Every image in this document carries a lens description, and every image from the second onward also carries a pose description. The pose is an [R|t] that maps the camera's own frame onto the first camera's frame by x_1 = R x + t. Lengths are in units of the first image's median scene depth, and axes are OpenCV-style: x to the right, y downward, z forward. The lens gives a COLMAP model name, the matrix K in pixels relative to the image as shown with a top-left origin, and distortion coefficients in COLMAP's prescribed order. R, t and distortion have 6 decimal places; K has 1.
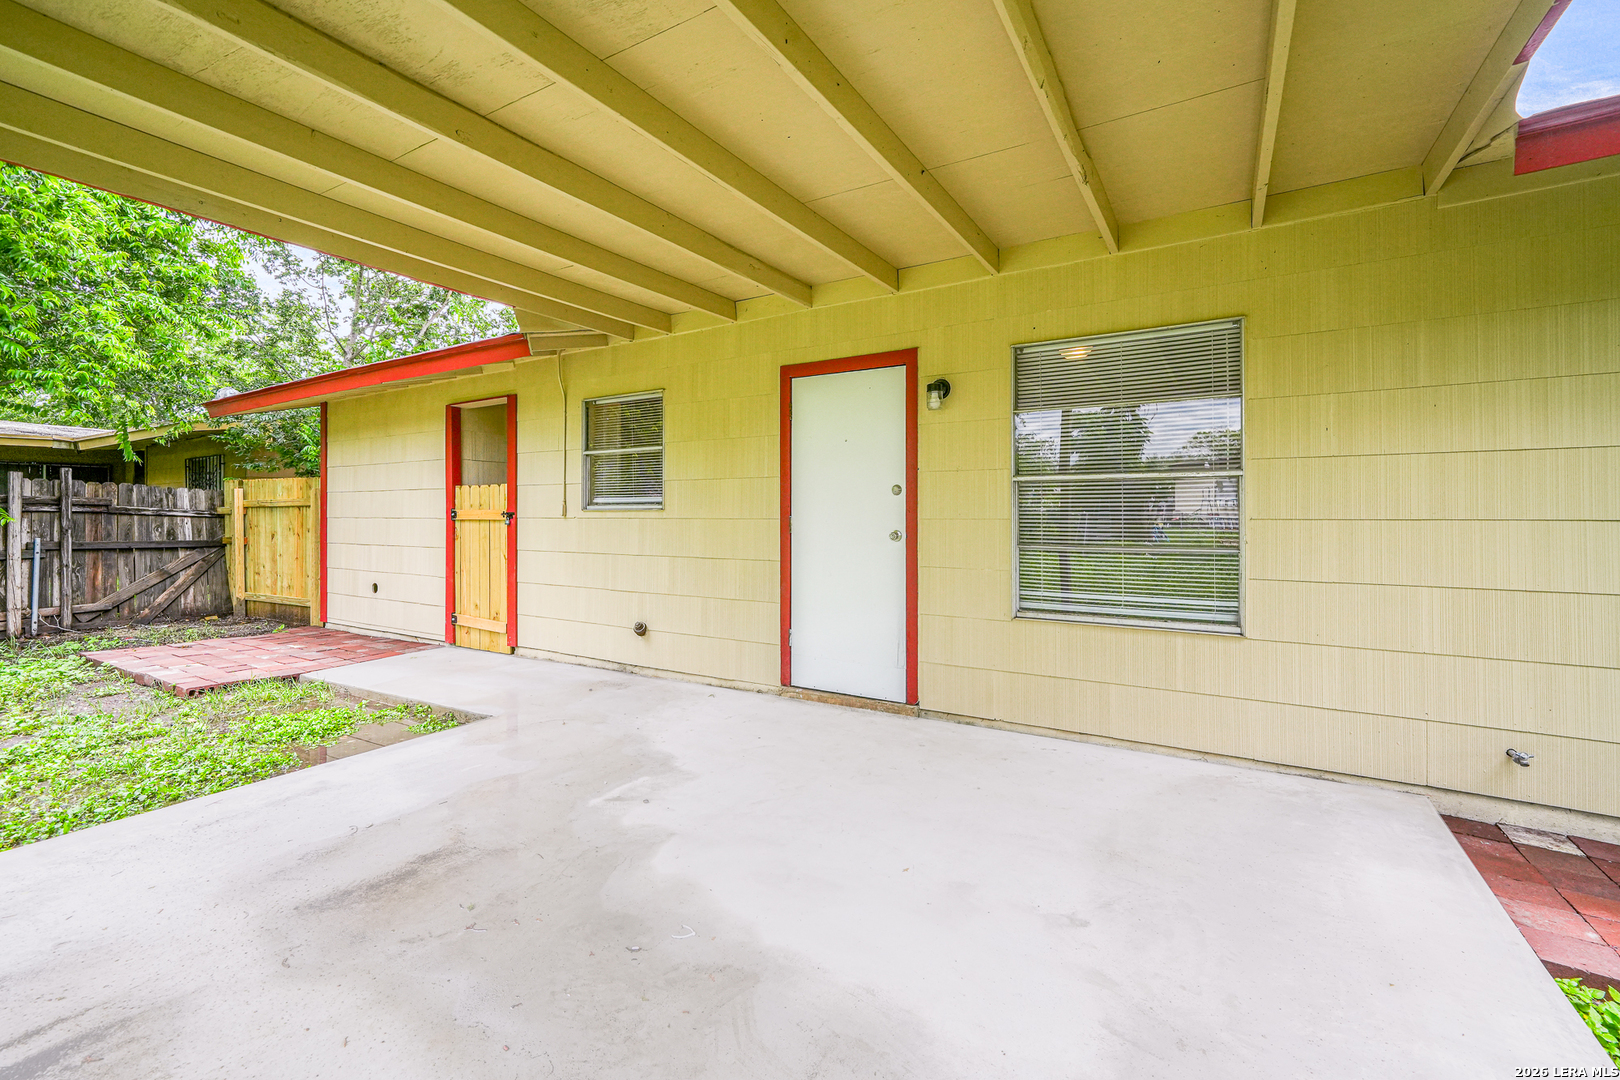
lens RADIAL K [[697.1, 0, 812.7], [0, 697.1, 514.0], [0, 0, 1]] dist [-0.000748, -0.000073]
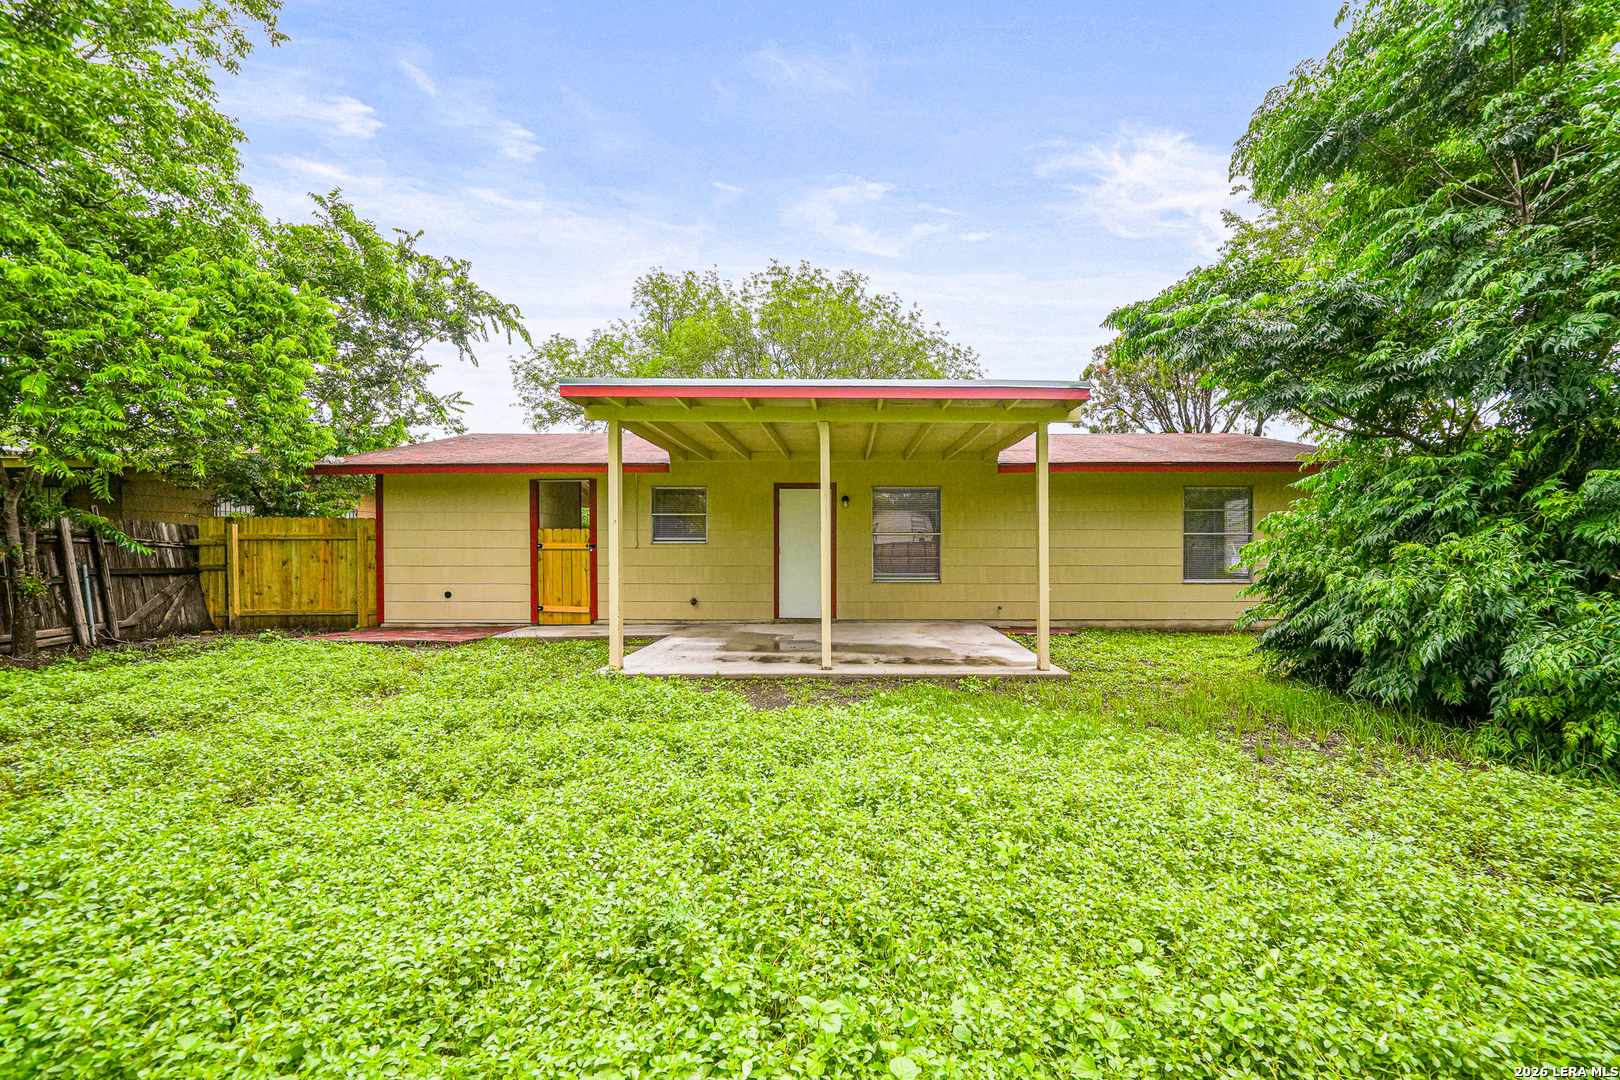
lens RADIAL K [[692.2, 0, 810.0], [0, 692.2, 540.0], [0, 0, 1]] dist [-0.001226, -0.000144]
pose [[0.849934, 0.005902, 0.526856, -0.886236], [-0.001616, 0.999962, -0.008594, 0.000067], [-0.526886, 0.006452, 0.849911, -0.791159]]
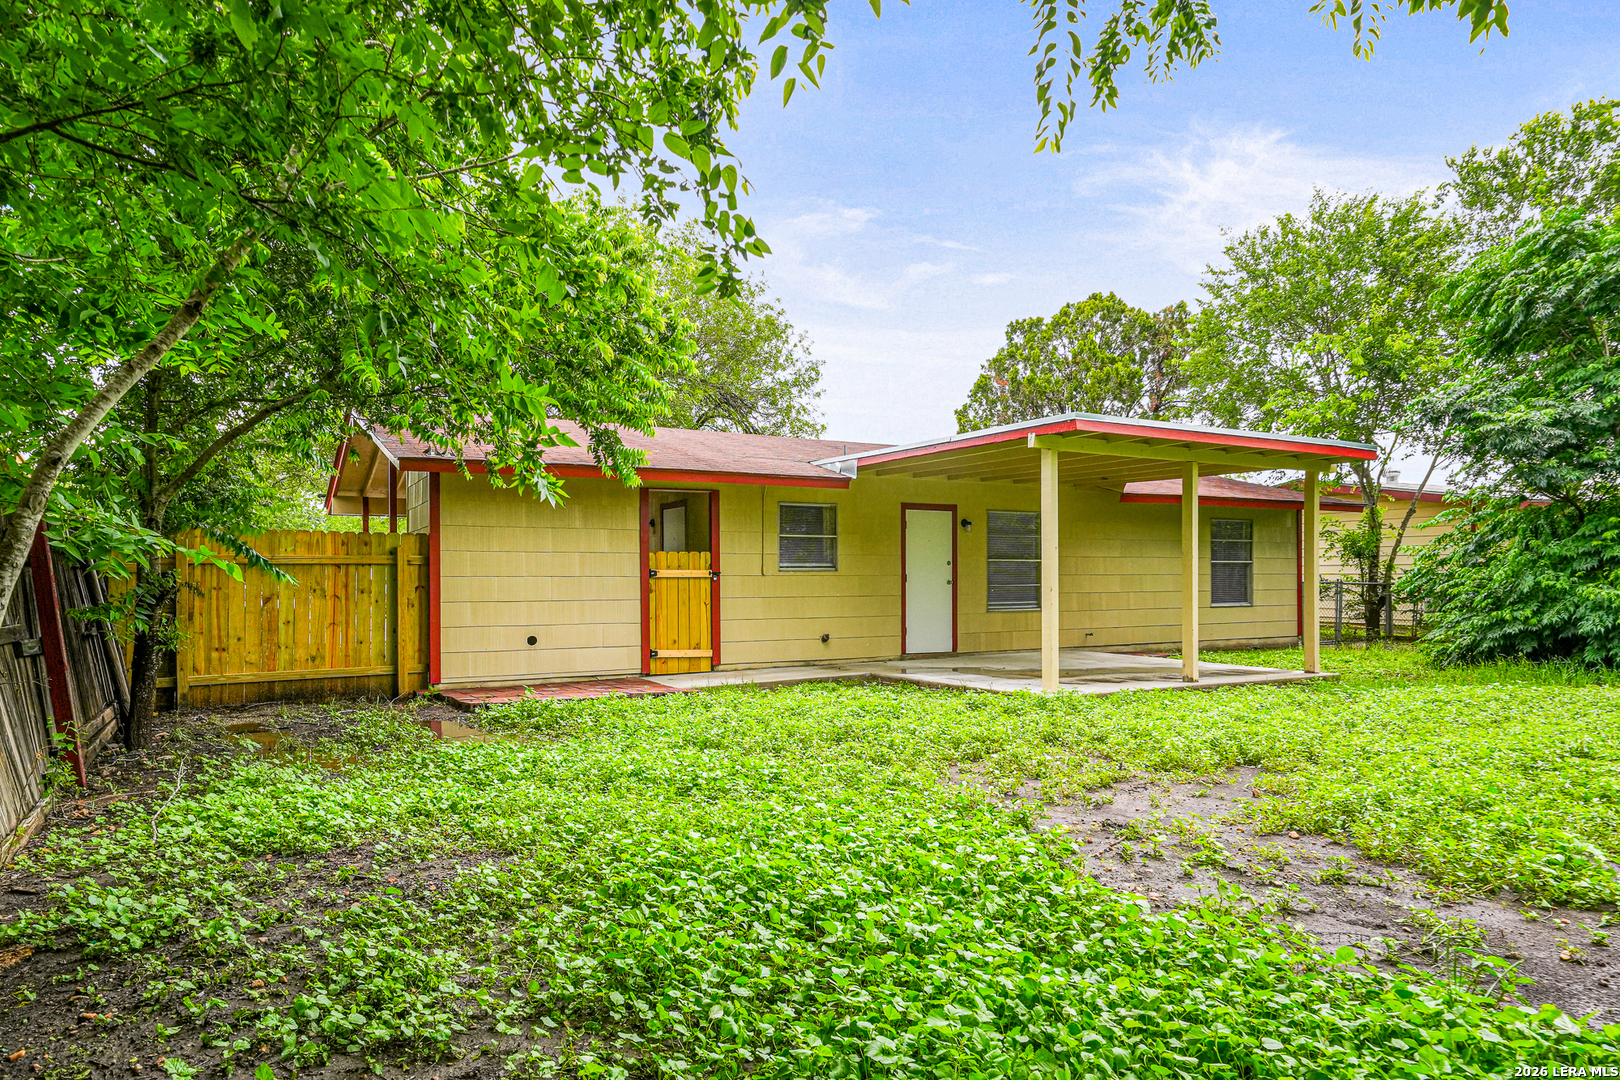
lens RADIAL K [[922.6, 0, 806.2], [0, 922.6, 571.2], [0, 0, 1]] dist [0.001547, 0.000517]
pose [[0.511032, 0.002365, 0.859559, -1.953785], [-0.000165, 0.999996, -0.002653, 0.001215], [-0.859562, 0.001214, 0.511030, -0.131959]]
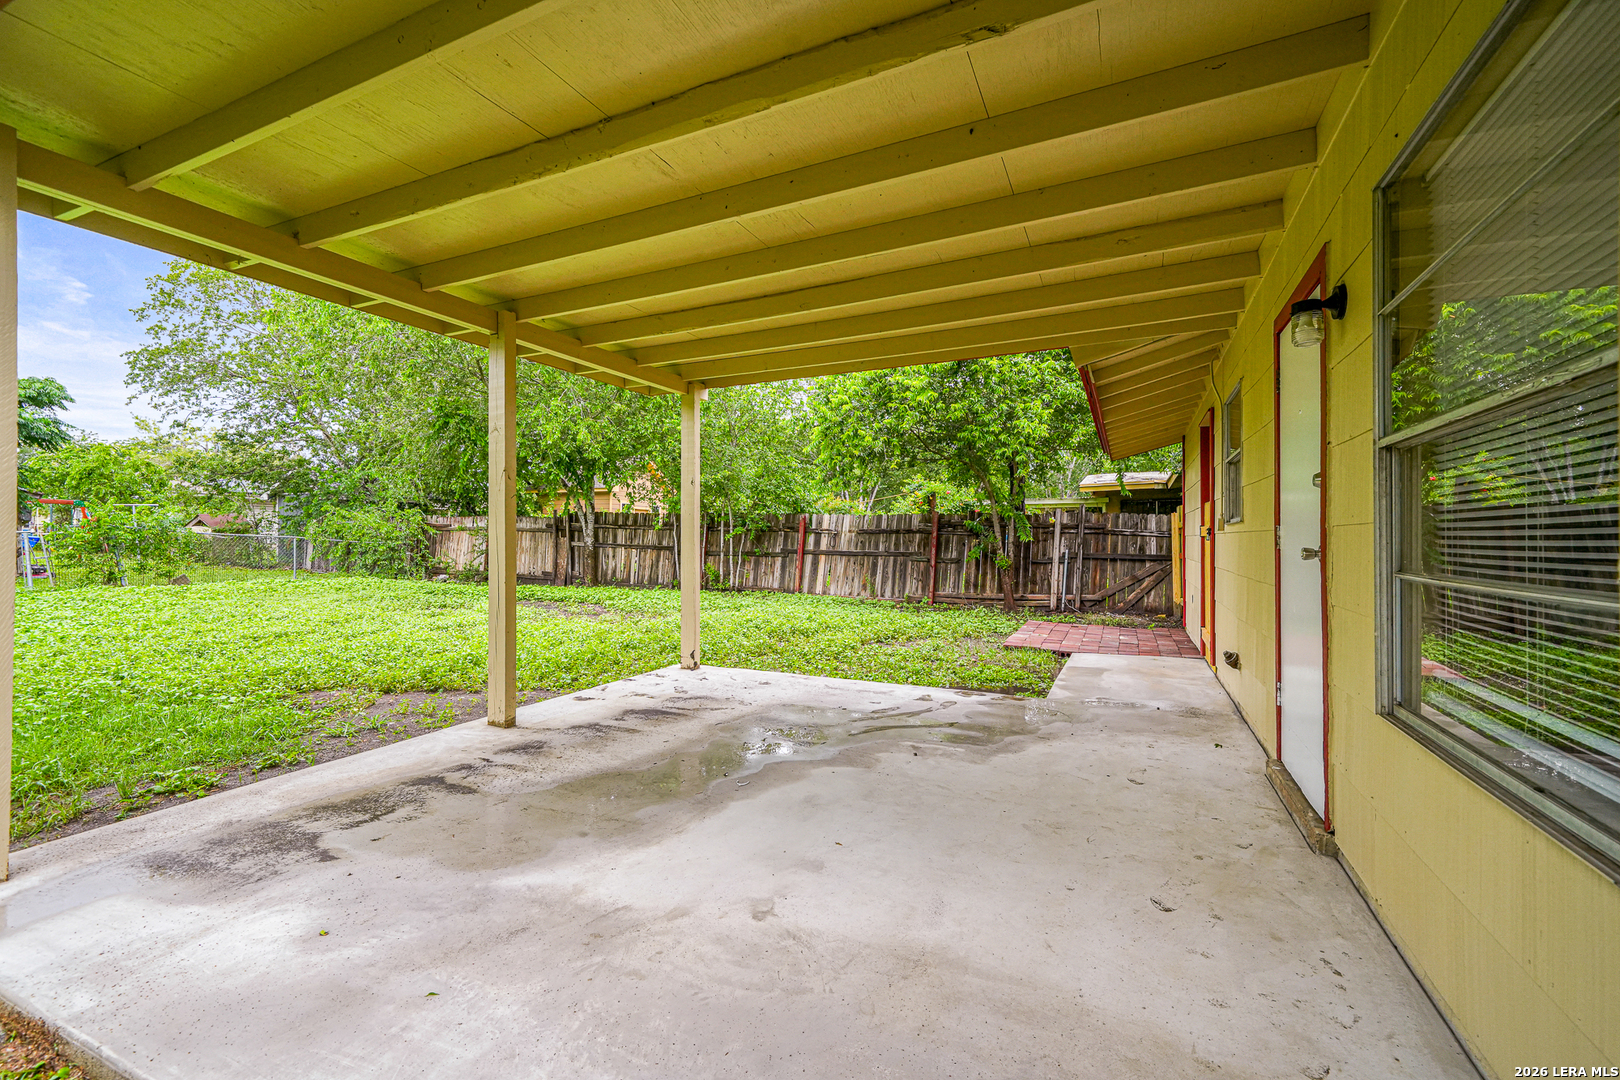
lens RADIAL K [[692.2, 0, 810.0], [0, 692.2, 540.0], [0, 0, 1]] dist [-0.001226, -0.000144]
pose [[0.108059, 0.003116, -0.994140, 0.474656], [-0.000304, 0.999995, 0.003101, 0.010192], [0.994144, -0.000033, 0.108059, 0.326177]]
